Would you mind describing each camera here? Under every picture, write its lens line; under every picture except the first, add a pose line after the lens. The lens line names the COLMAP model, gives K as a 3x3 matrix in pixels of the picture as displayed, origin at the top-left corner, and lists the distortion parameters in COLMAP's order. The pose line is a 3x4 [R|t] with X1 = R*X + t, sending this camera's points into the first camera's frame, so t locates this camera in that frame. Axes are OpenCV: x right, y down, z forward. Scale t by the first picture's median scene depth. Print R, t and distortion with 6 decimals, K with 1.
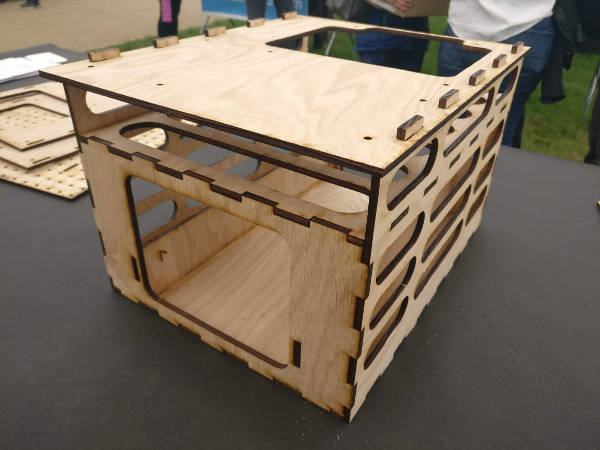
lens RADIAL K [[456.2, 0, 300.0], [0, 456.2, 225.0], [0, 0, 1]] dist [-0.002639, 0.015438]
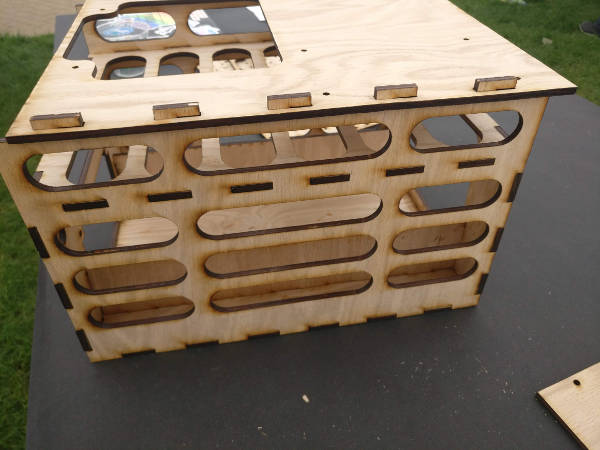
lens RADIAL K [[456.2, 0, 300.0], [0, 456.2, 225.0], [0, 0, 1]] dist [-0.002639, 0.015438]
pose [[-0.690146, -0.487888, 0.534475, -0.839512], [0.379630, 0.384694, 0.841363, -1.220007], [-0.616100, 0.783566, -0.080278, 1.684903]]
